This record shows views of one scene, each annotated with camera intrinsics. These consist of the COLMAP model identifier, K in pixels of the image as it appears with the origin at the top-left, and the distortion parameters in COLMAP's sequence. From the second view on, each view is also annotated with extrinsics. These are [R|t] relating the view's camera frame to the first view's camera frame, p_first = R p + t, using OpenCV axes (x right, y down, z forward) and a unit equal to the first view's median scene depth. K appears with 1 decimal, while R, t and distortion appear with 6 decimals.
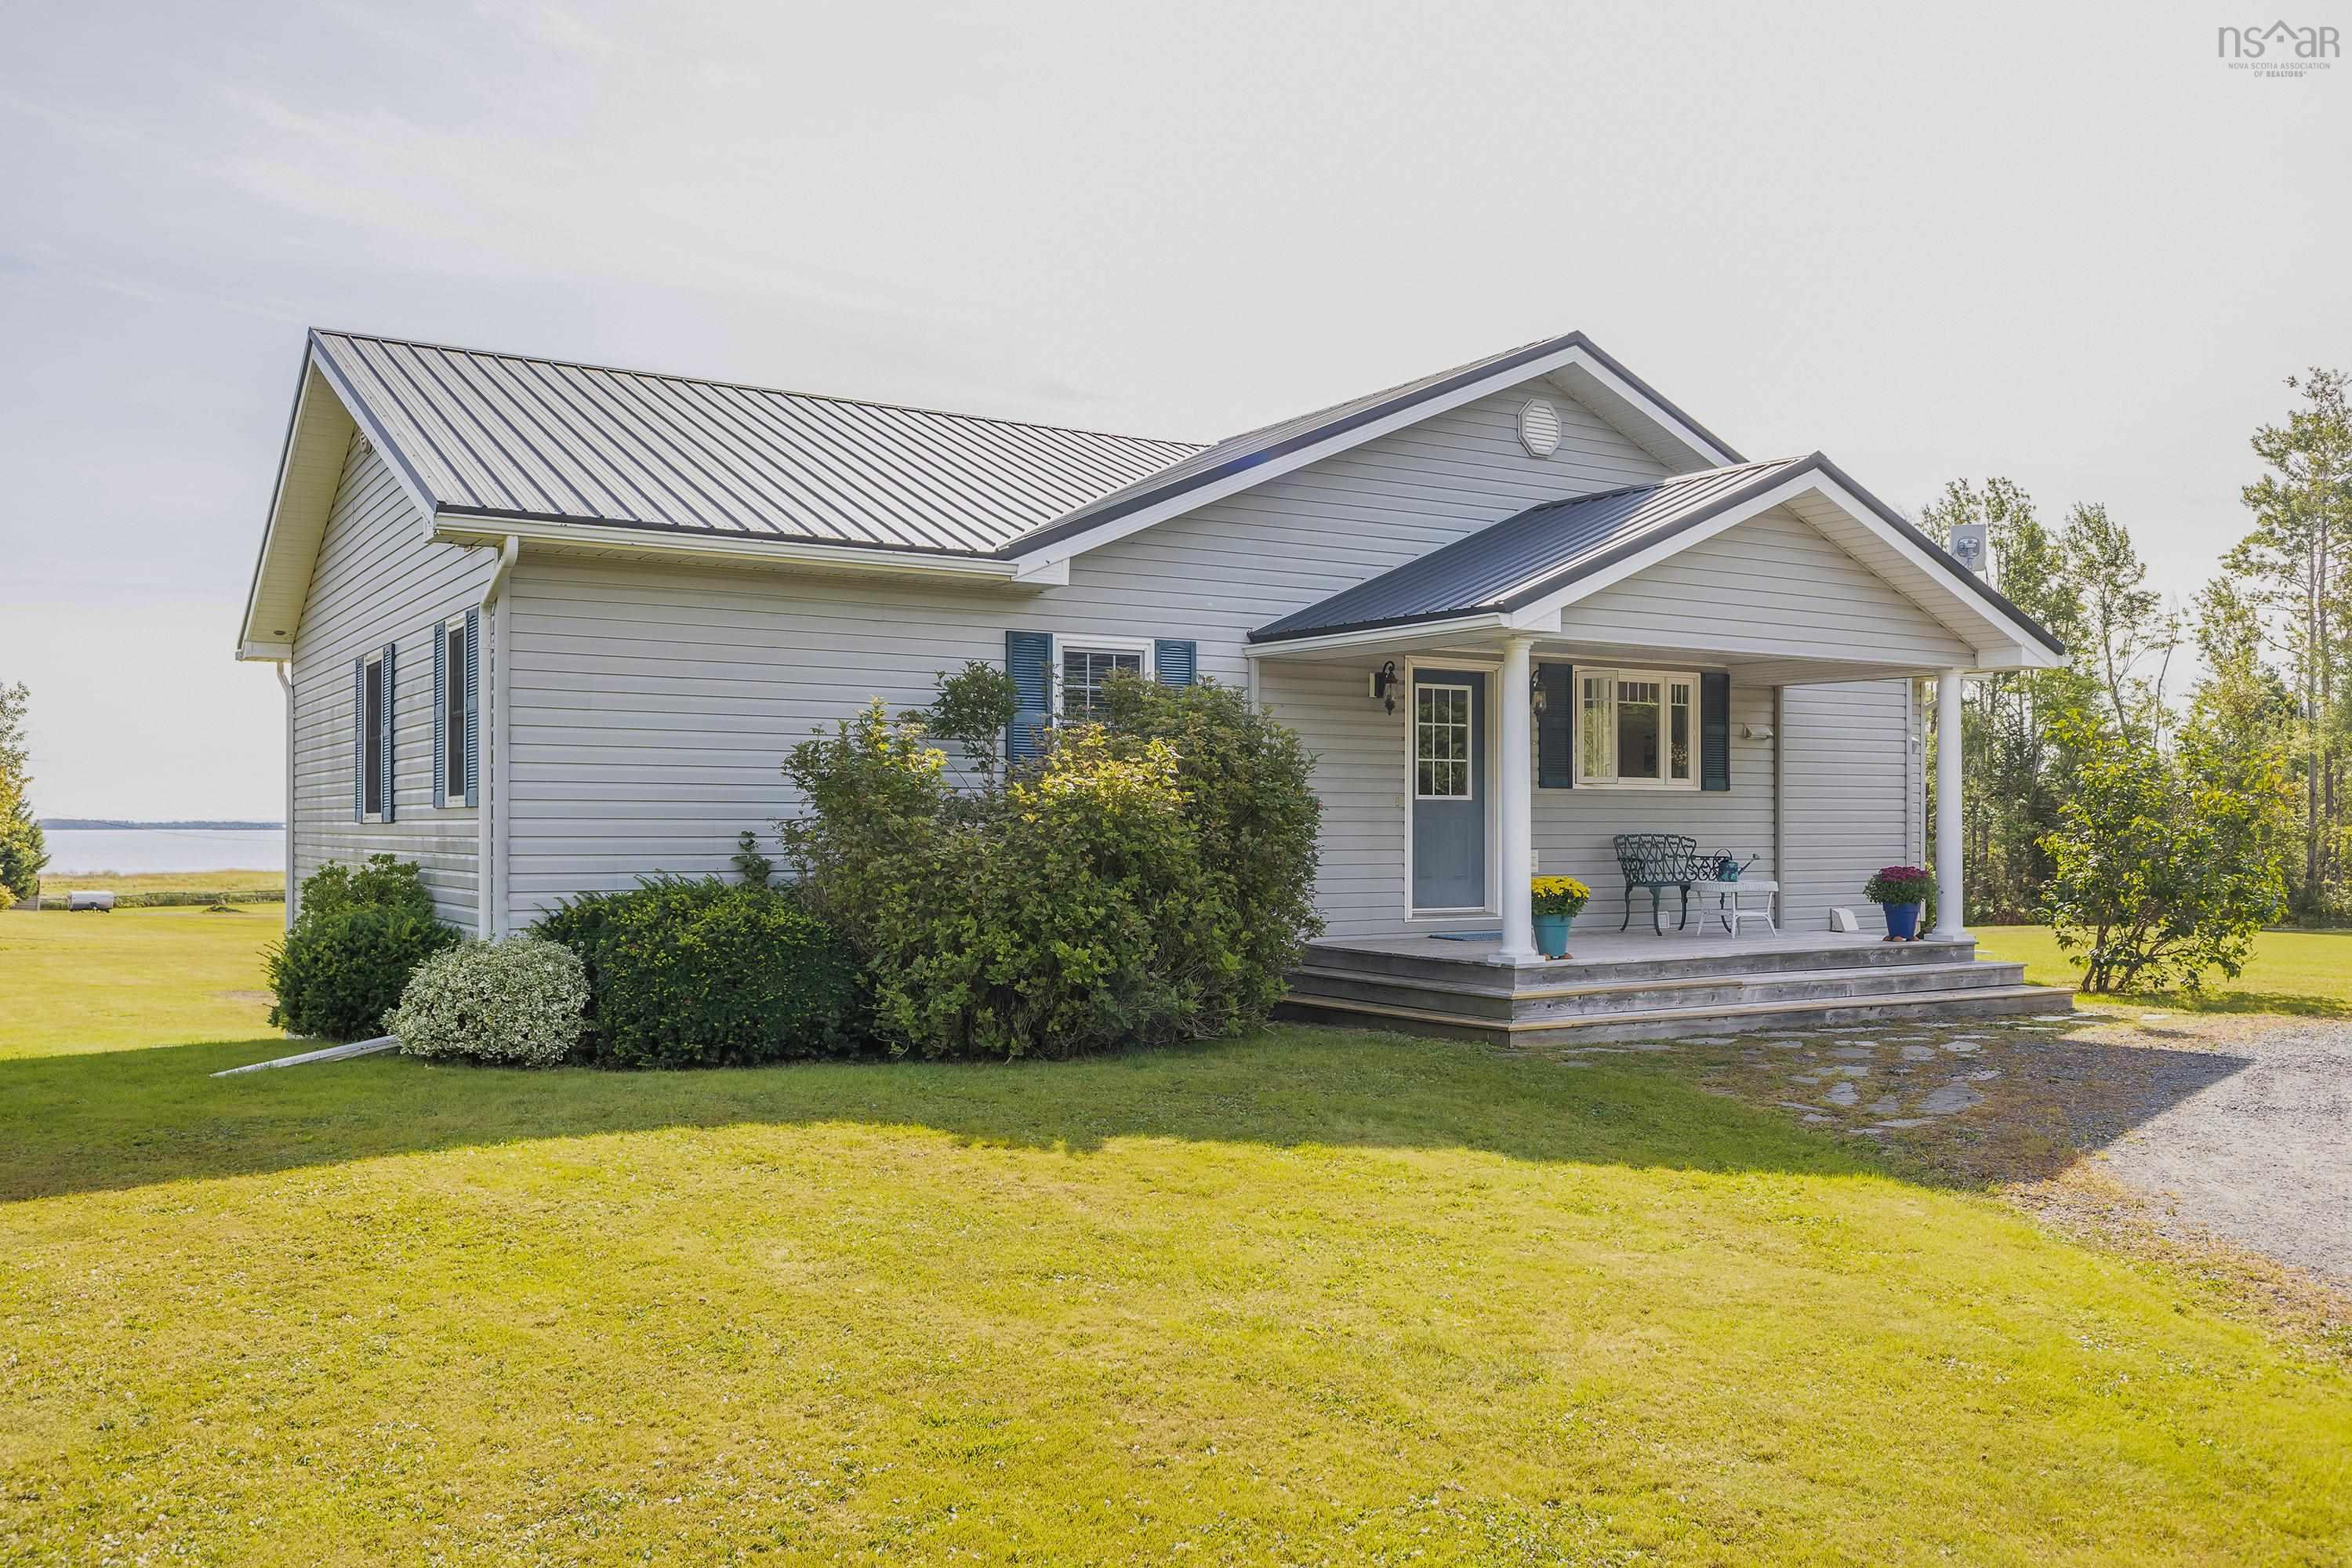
lens RADIAL K [[2014.0, 0, 1165.1], [0, 2014.0, 790.3], [0, 0, 1]] dist [-0.012918, -0.000913]
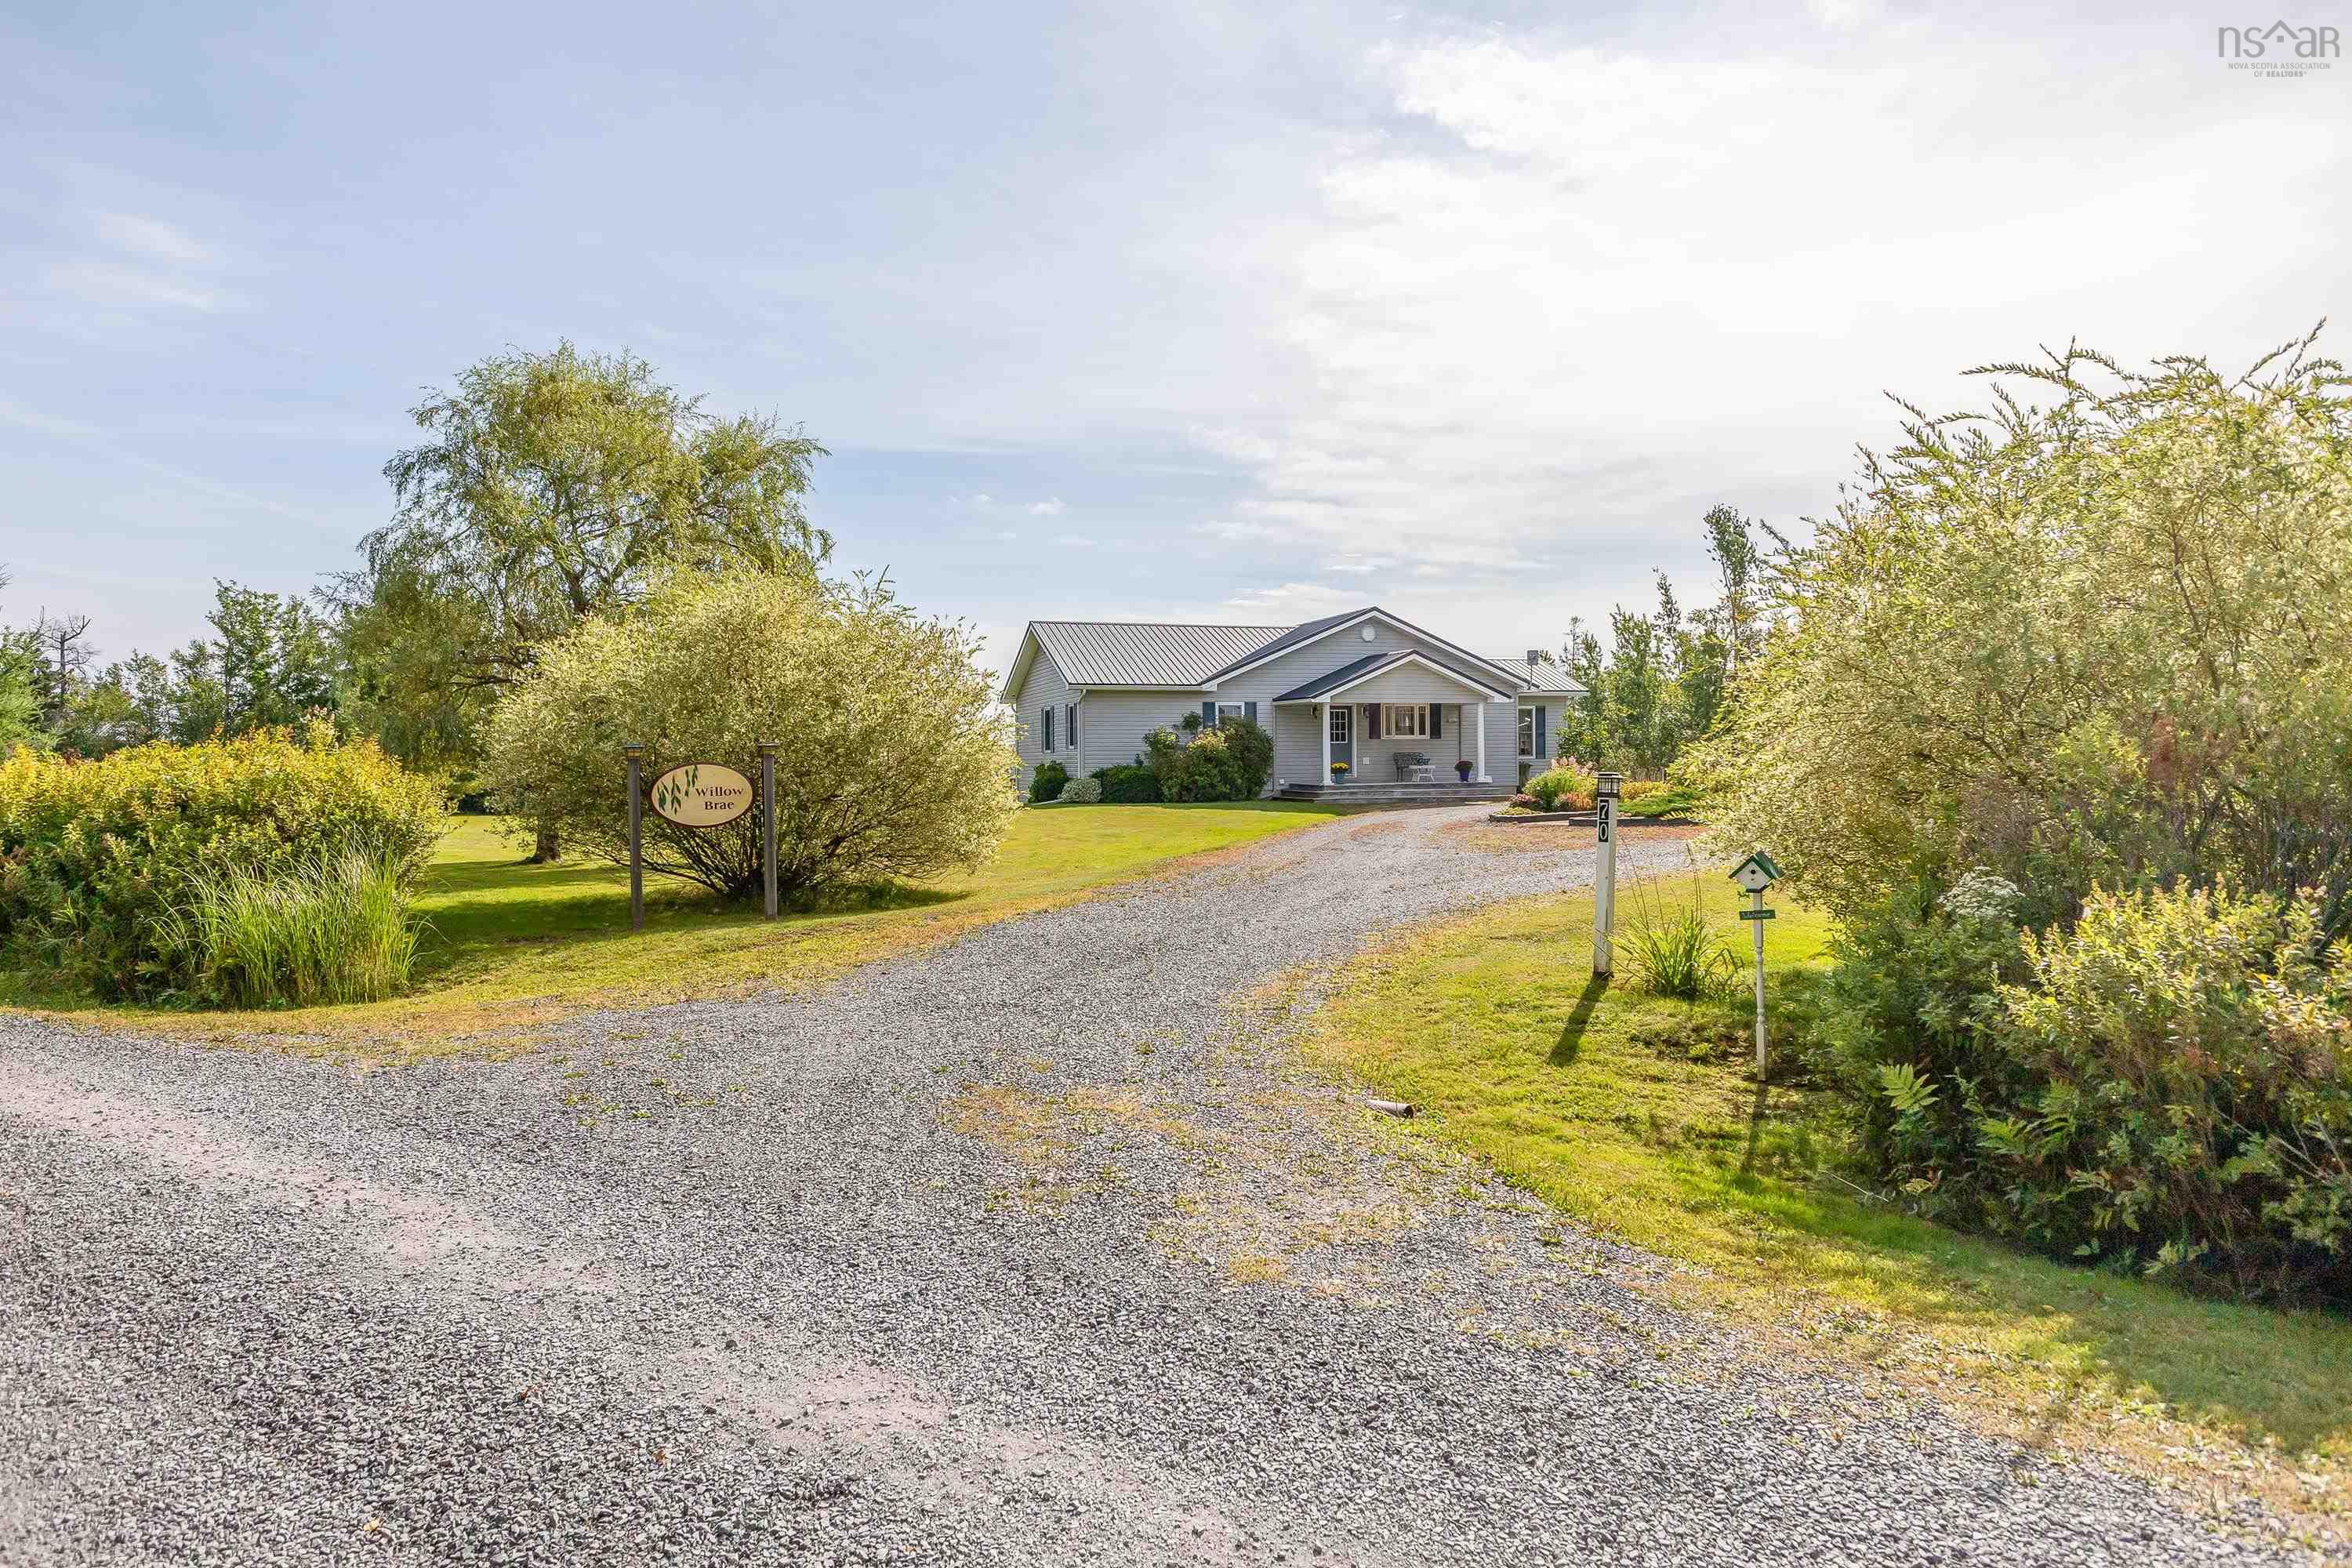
lens RADIAL K [[1426.5, 0, 1178.3], [0, 1426.5, 775.5], [0, 0, 1]] dist [0.001538, -0.001796]
pose [[0.972361, -0.006990, -0.233376, 0.543544], [0.015117, 0.999339, 0.033052, -0.029677], [0.232991, -0.035666, 0.971825, -1.791720]]
